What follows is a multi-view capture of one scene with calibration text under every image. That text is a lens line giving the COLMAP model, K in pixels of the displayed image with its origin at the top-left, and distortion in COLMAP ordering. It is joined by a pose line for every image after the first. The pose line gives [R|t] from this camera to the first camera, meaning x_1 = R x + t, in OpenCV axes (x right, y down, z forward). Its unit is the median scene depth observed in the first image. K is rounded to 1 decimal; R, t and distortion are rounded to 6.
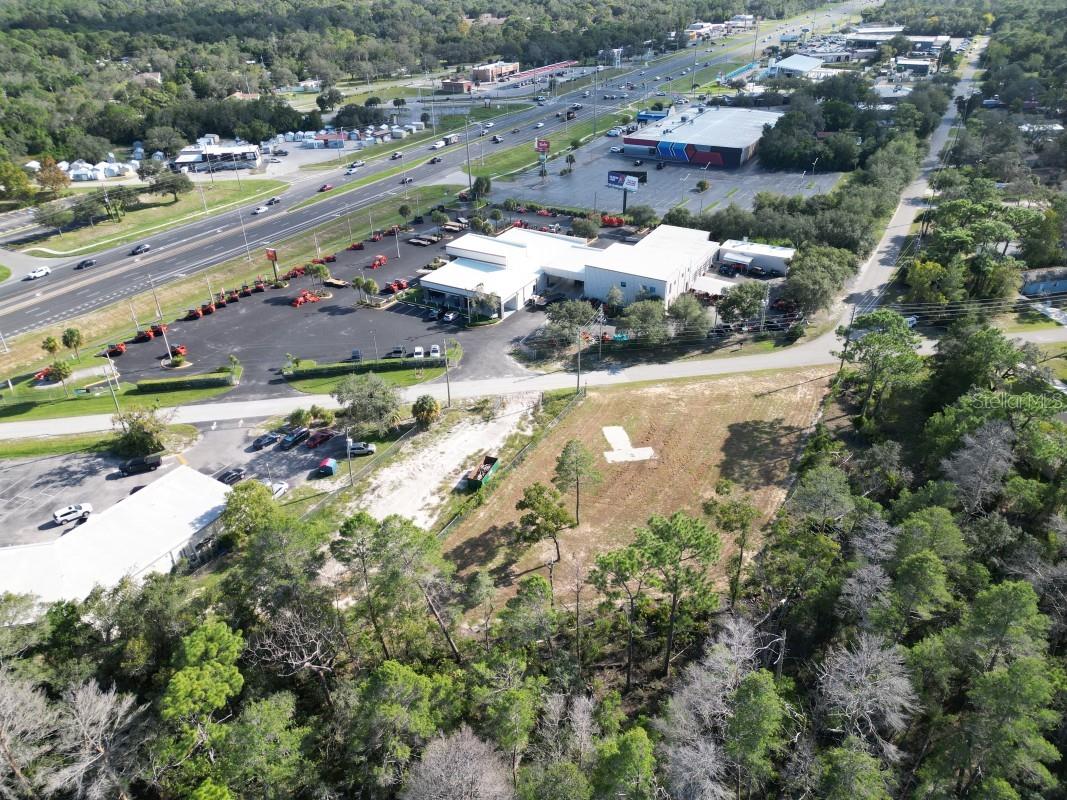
lens RADIAL K [[744.0, 0, 536.6], [0, 744.0, 398.6], [0, 0, 1]] dist [0.045508, -0.038476]
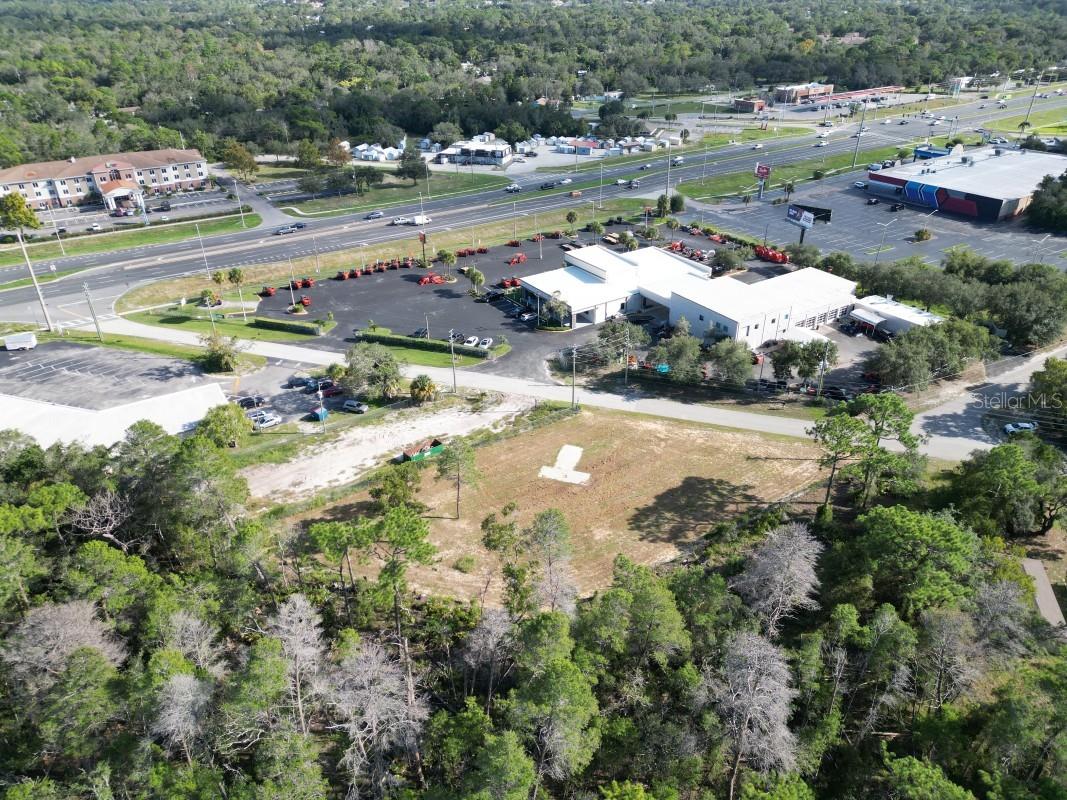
lens RADIAL K [[744.0, 0, 532.4], [0, 744.0, 398.3], [0, 0, 1]] dist [0.045508, -0.038476]
pose [[0.887152, 0.229131, -0.400575, 0.324669], [-0.235215, 0.971325, 0.034672, -0.034531], [0.397033, 0.063462, 0.915608, 0.041784]]
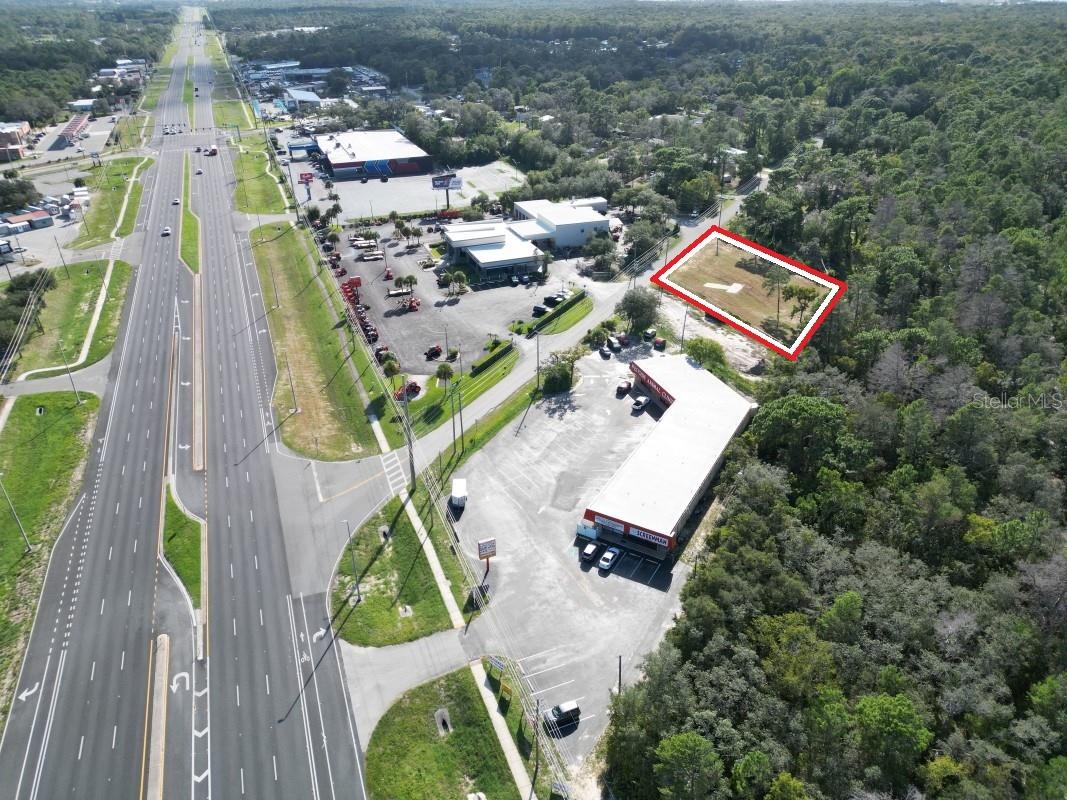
lens RADIAL K [[744.0, 0, 537.5], [0, 744.0, 401.3], [0, 0, 1]] dist [0.045508, -0.038476]
pose [[0.637986, -0.371597, 0.674455, -1.053014], [0.393190, 0.910278, 0.129596, -0.068919], [-0.662099, 0.182509, 0.726853, 0.034499]]
